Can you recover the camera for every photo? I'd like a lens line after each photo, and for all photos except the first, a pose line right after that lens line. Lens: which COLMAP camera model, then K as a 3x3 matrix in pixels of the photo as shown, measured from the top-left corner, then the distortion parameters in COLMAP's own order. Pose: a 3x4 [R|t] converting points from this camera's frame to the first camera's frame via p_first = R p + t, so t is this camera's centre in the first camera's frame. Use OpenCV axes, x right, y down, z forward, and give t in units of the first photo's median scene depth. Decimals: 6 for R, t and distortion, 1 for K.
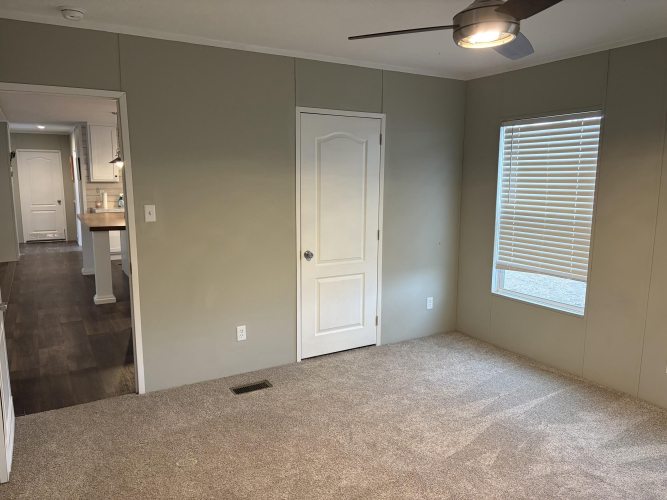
lens RADIAL K [[507.5, 0, 333.5], [0, 507.5, 250.0], [0, 0, 1]] dist [0.027395, -0.008083]
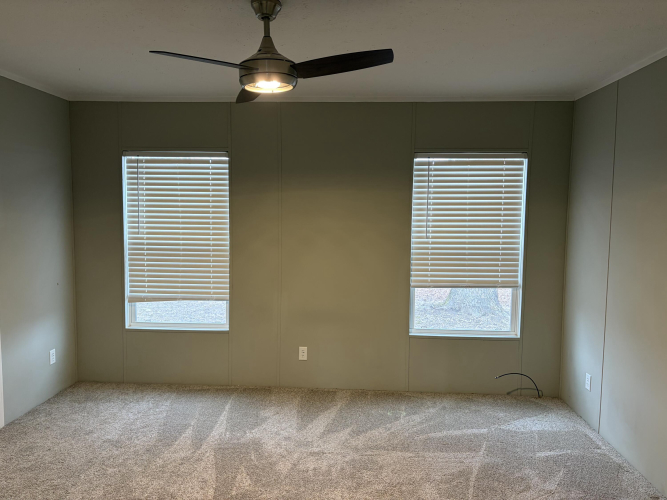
lens RADIAL K [[507.5, 0, 333.5], [0, 507.5, 250.0], [0, 0, 1]] dist [0.027395, -0.008083]
pose [[0.553274, -0.066799, 0.830317, -0.308182], [0.110601, 0.993845, 0.006257, -0.030342], [-0.825624, 0.088372, 0.557257, 0.166221]]
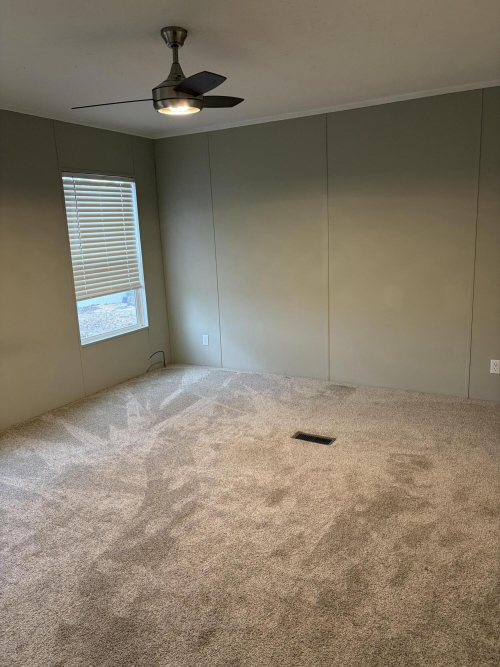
lens RADIAL K [[507.5, 0, 250.0], [0, 507.5, 333.5], [0, 0, 1]] dist [0.027395, -0.008083]
pose [[-0.507755, -0.159941, 0.846525, -0.523147], [0.163467, 0.946877, 0.276951, -0.114662], [-0.845851, 0.279002, -0.454637, 0.865311]]
